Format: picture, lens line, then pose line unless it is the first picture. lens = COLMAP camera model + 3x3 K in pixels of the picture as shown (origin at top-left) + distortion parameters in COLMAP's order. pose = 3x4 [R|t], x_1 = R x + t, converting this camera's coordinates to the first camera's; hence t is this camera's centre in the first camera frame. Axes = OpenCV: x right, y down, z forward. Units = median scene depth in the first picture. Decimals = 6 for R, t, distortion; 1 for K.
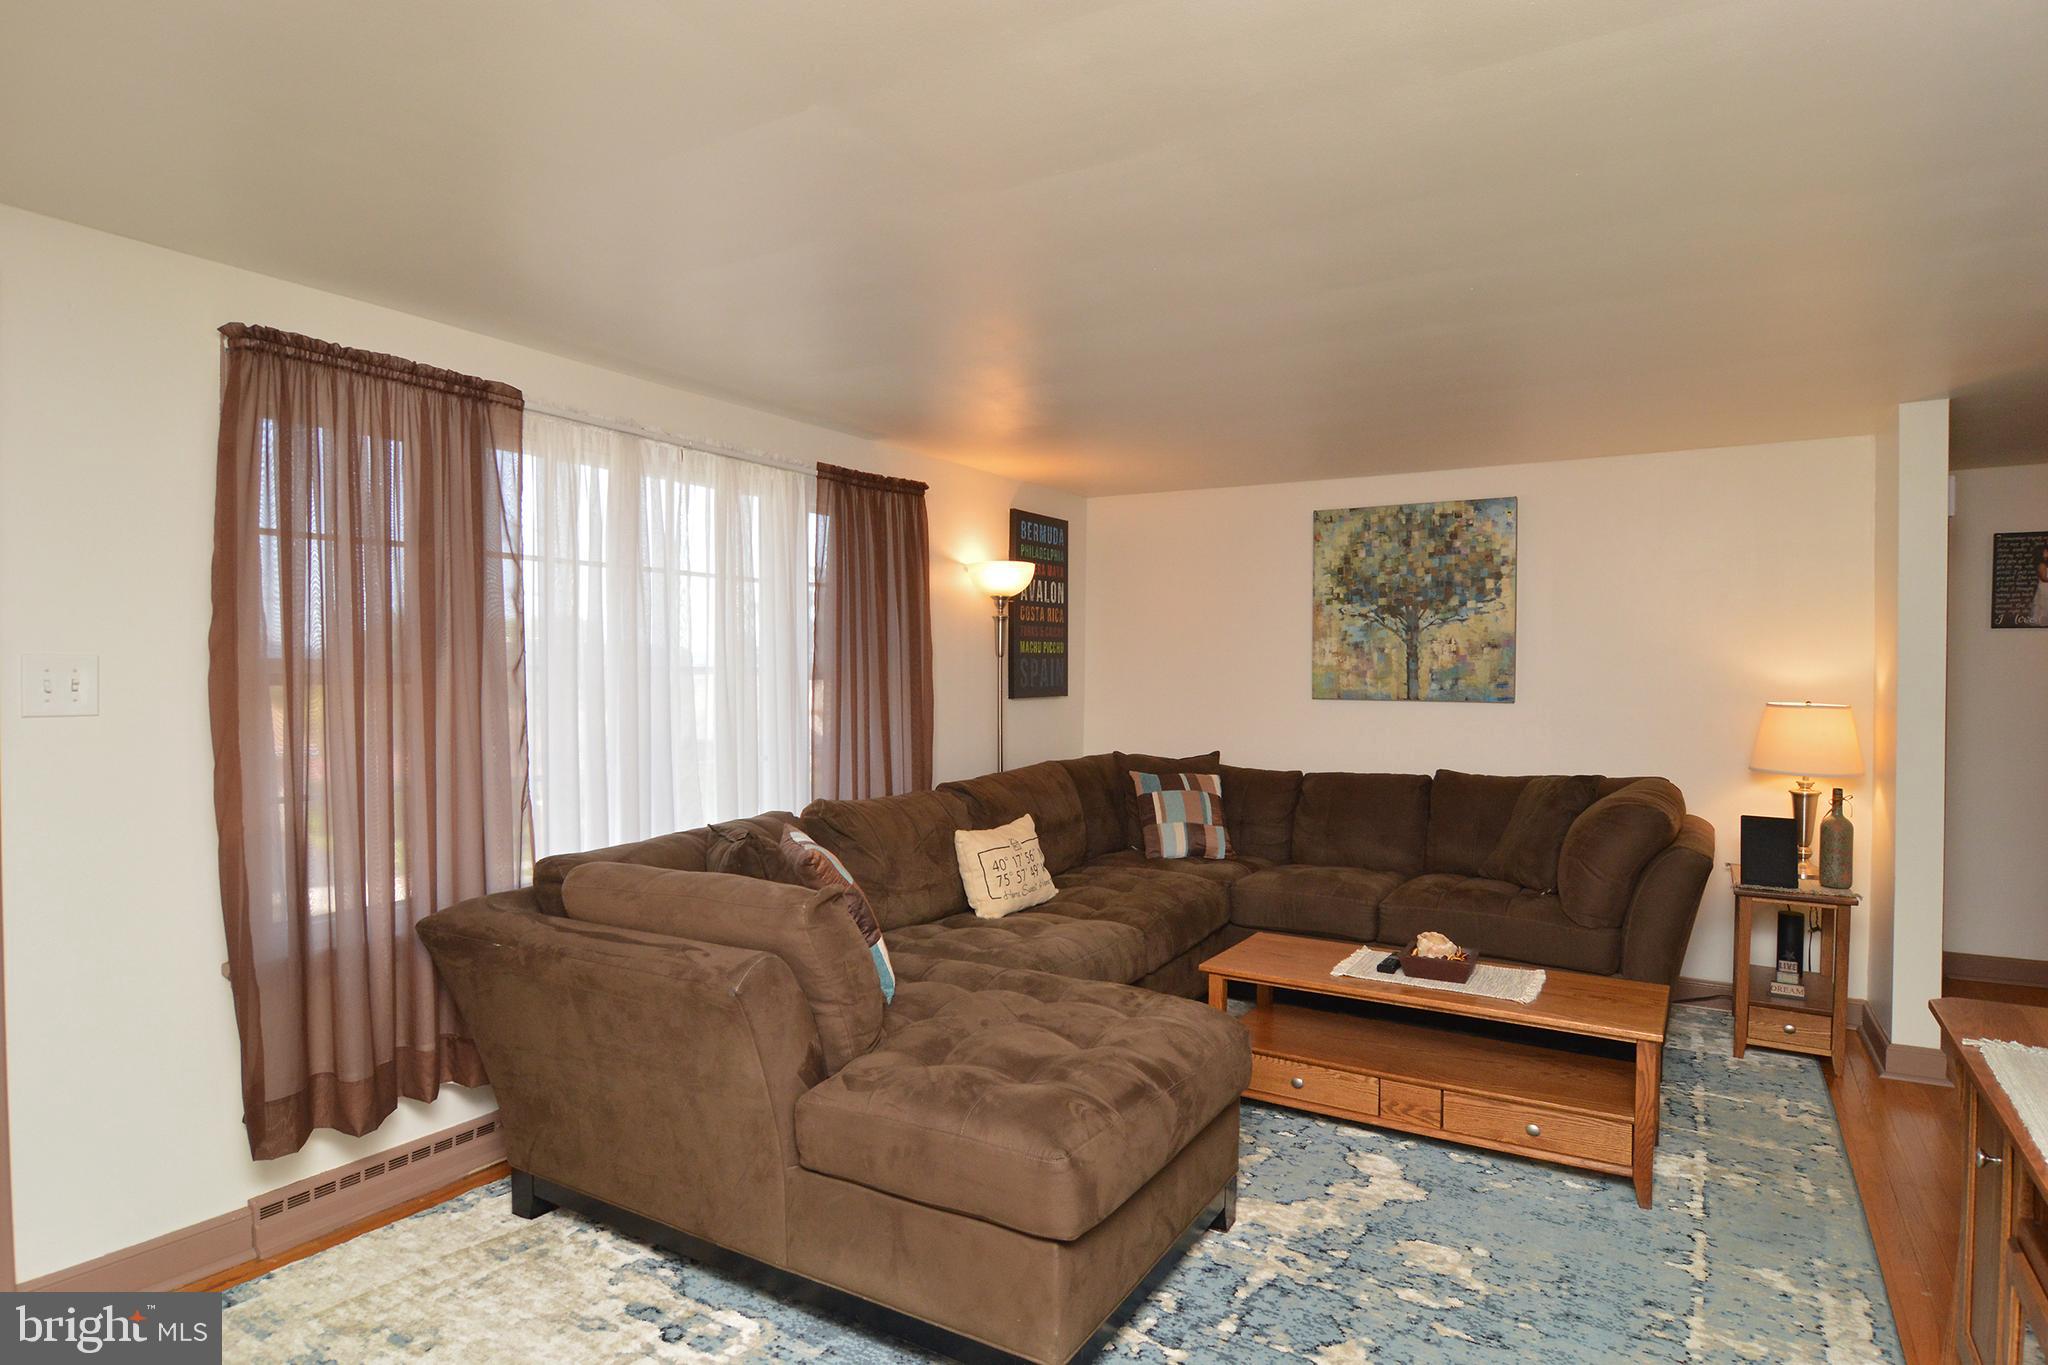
lens RADIAL K [[1126.7, 0, 1024.9], [0, 1126.7, 697.1], [0, 0, 1]] dist [-0.008397, -0.006025]
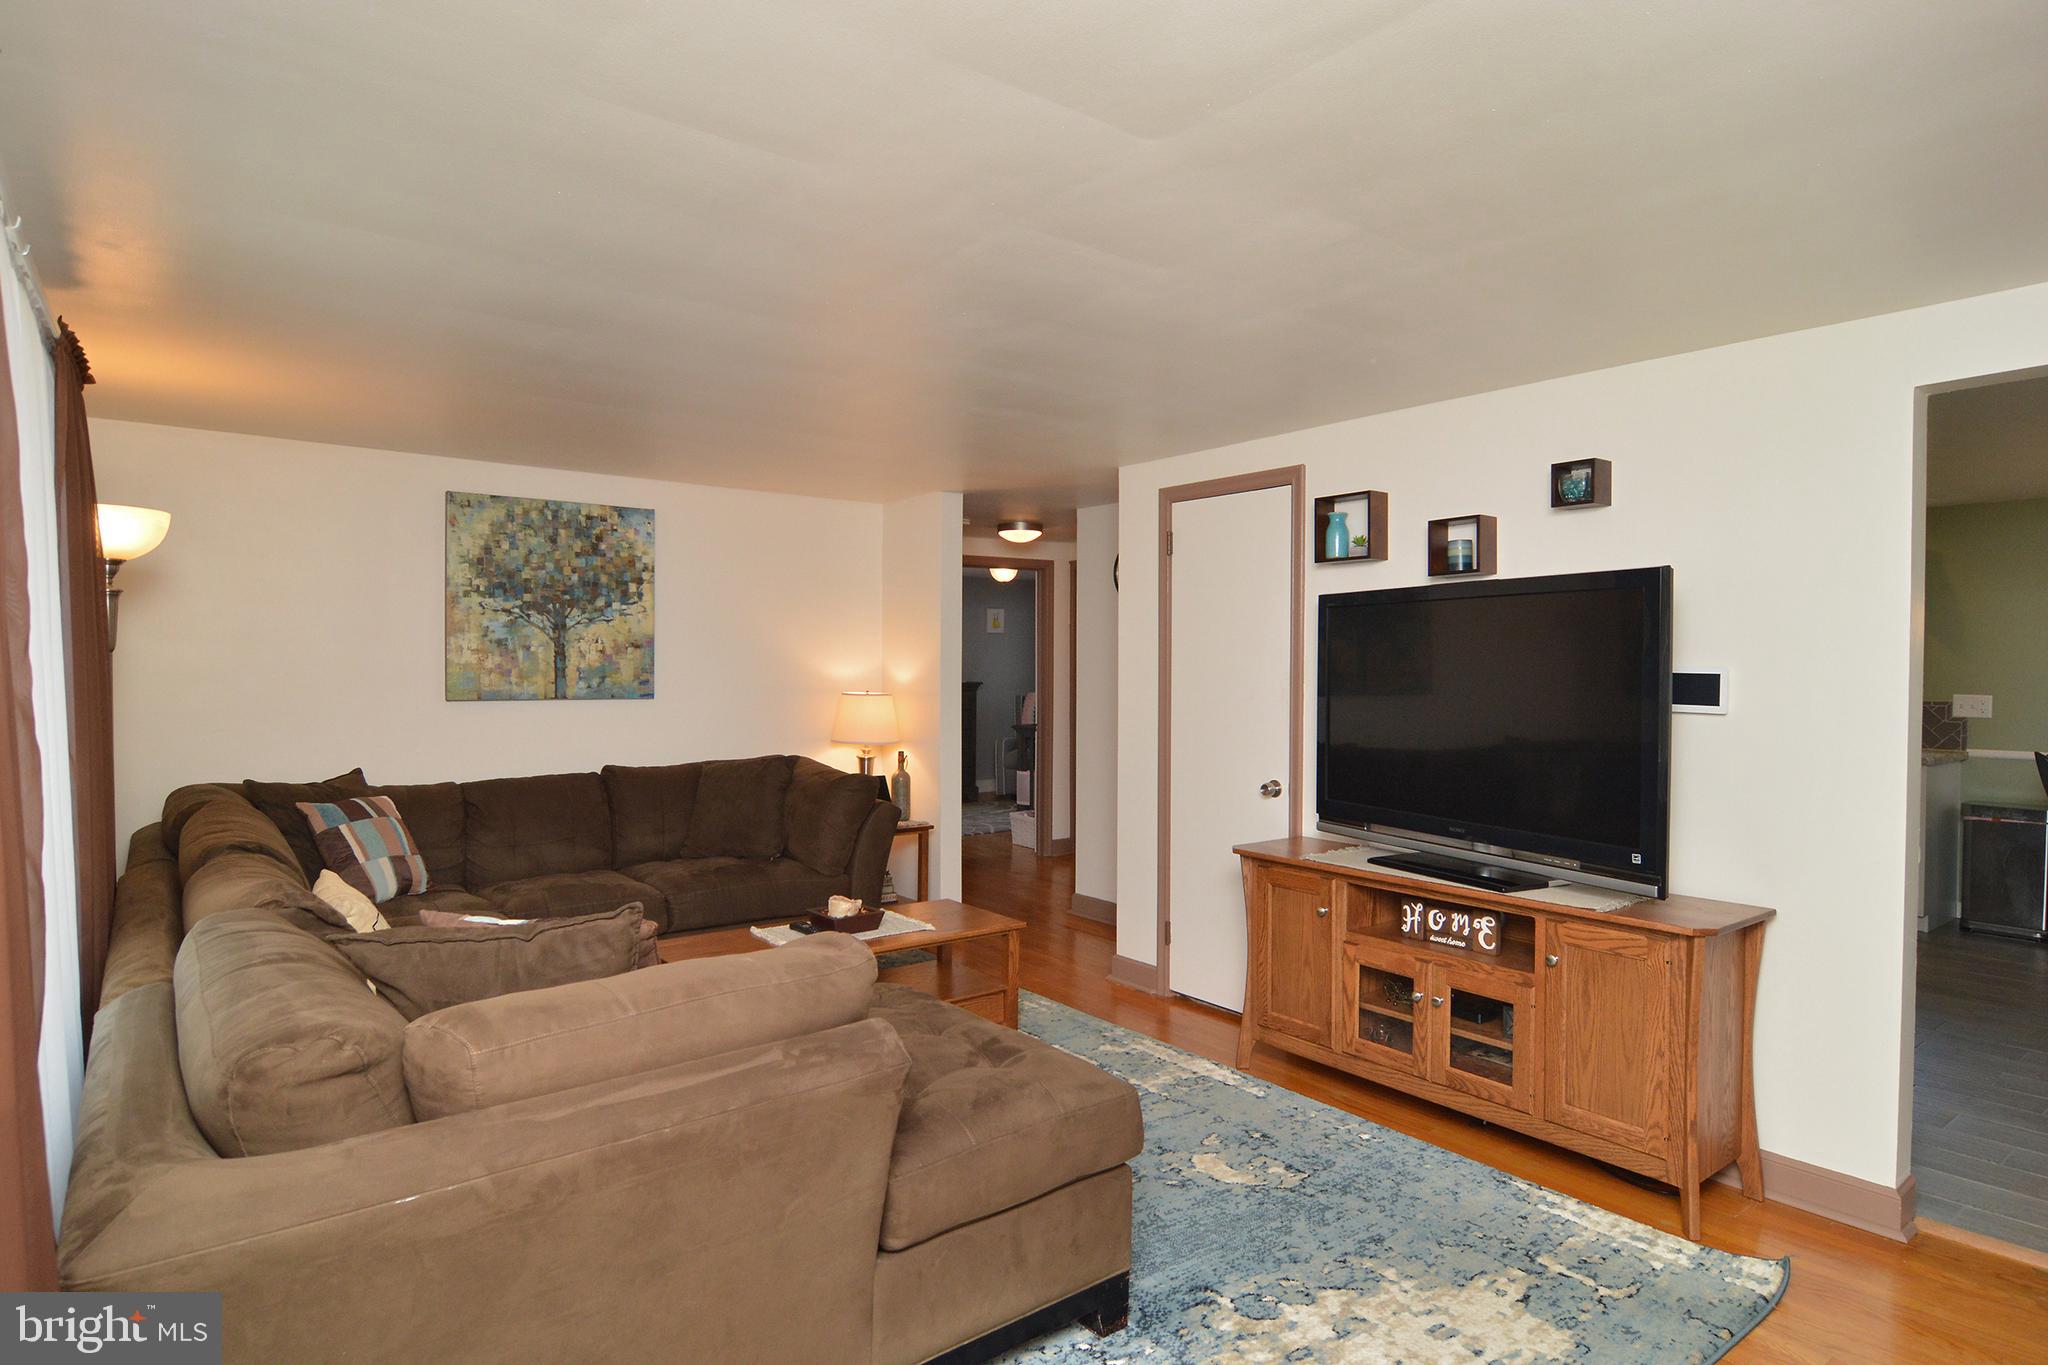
lens RADIAL K [[1126.7, 0, 1038.2], [0, 1126.7, 675.1], [0, 0, 1]] dist [-0.008397, -0.006025]
pose [[0.342735, -0.008648, 0.939392, -0.448405], [0.020269, 0.999793, 0.001809, -0.011808], [-0.939213, 0.018420, 0.342839, 0.269272]]
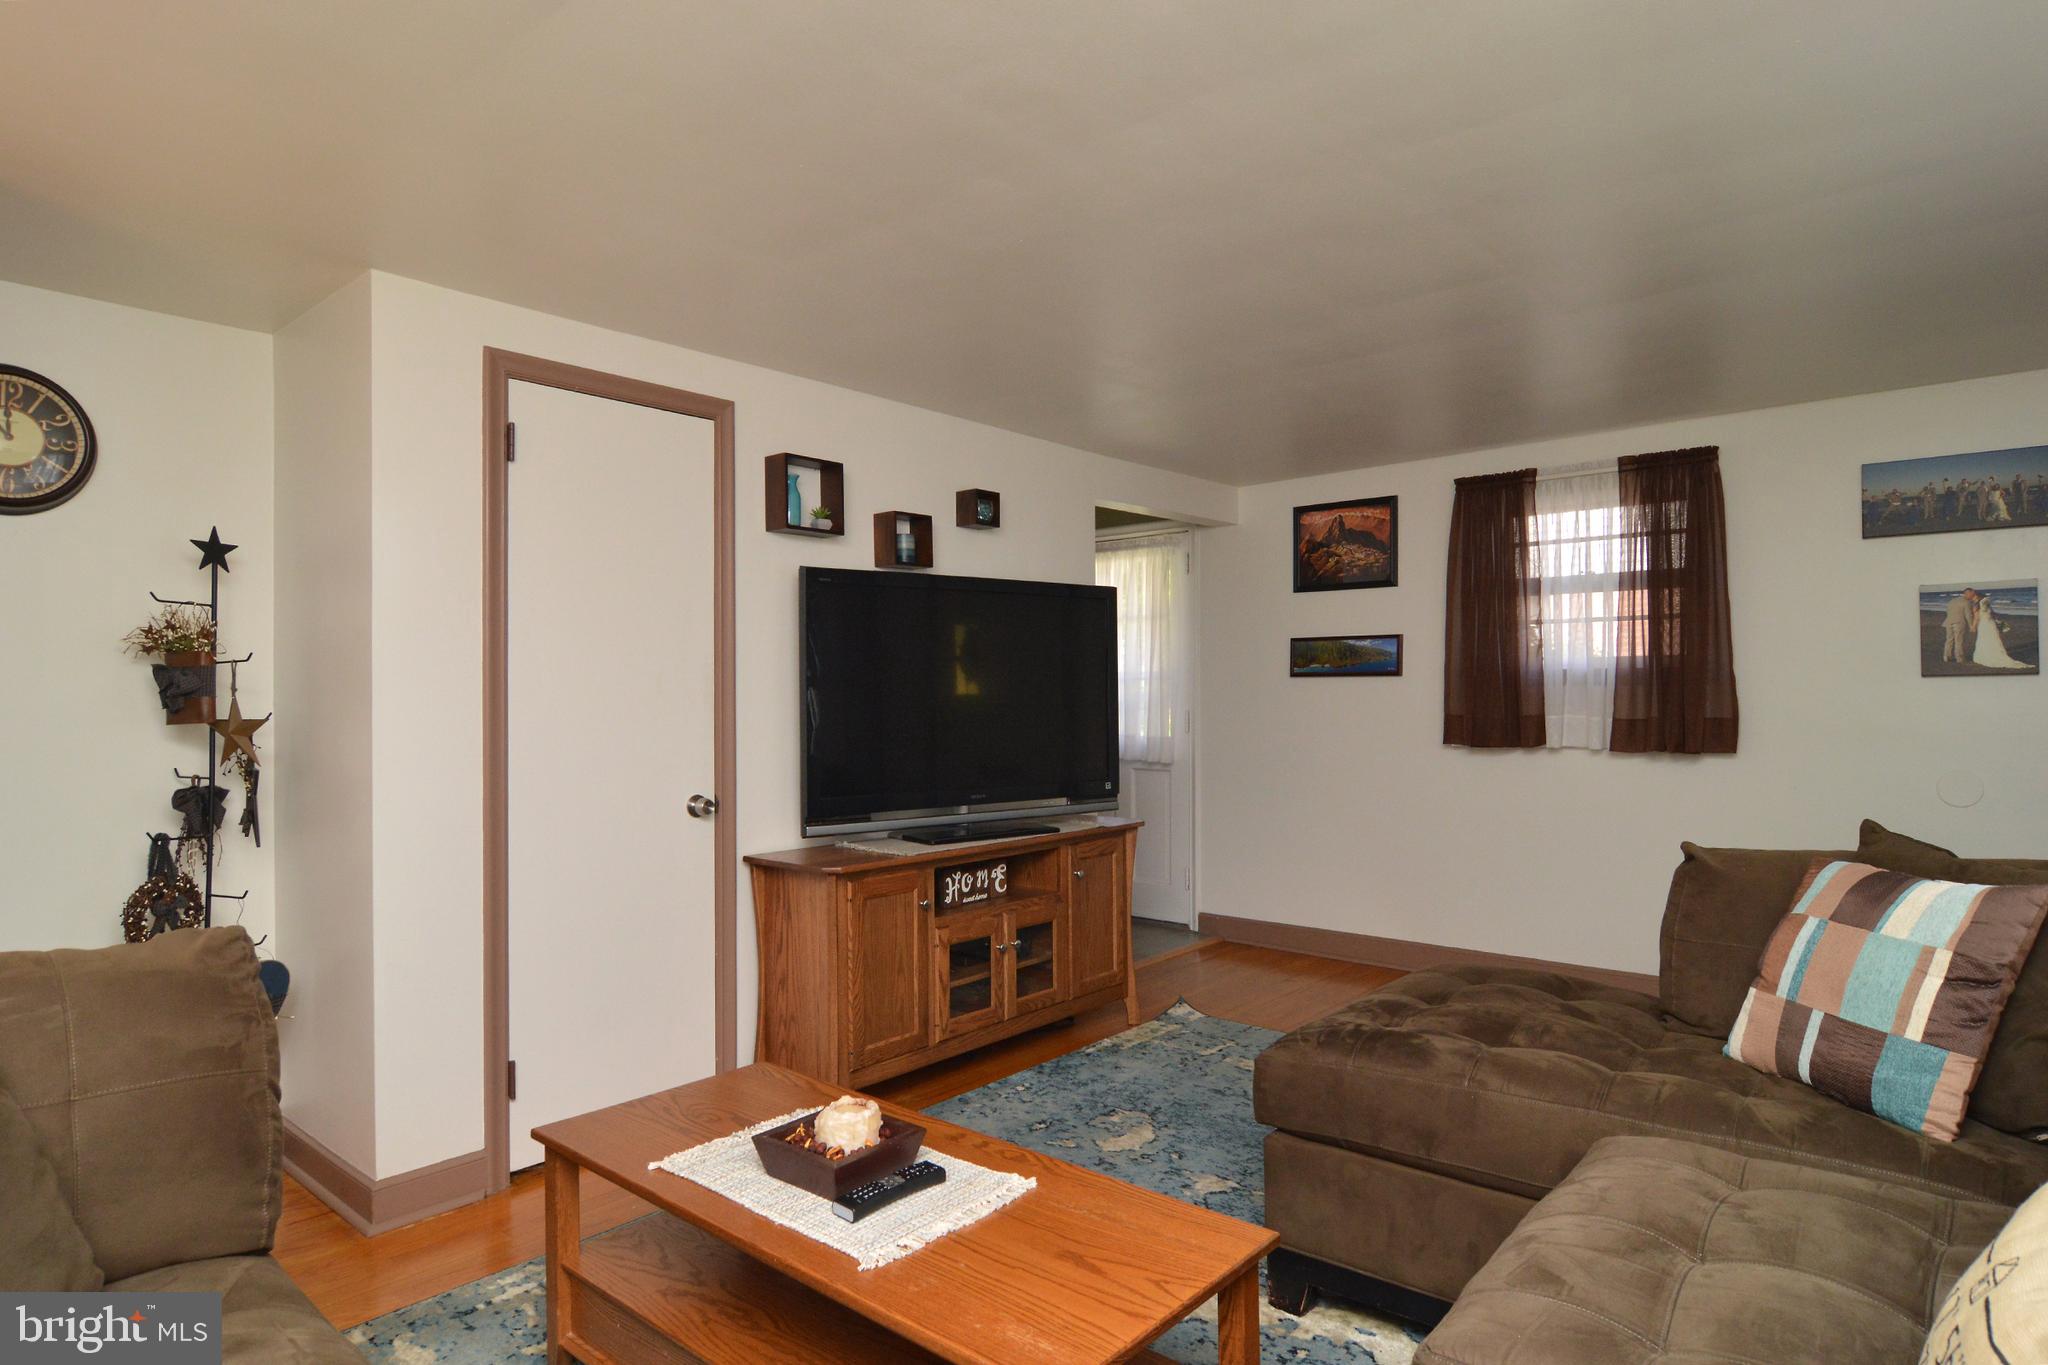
lens RADIAL K [[1126.7, 0, 1014.8], [0, 1126.7, 689.8], [0, 0, 1]] dist [-0.008397, -0.006025]
pose [[-0.986189, 0.007035, 0.165472, 0.131306], [0.010794, 0.999703, 0.021830, -0.000709], [-0.165270, 0.023314, -0.985973, 1.024895]]
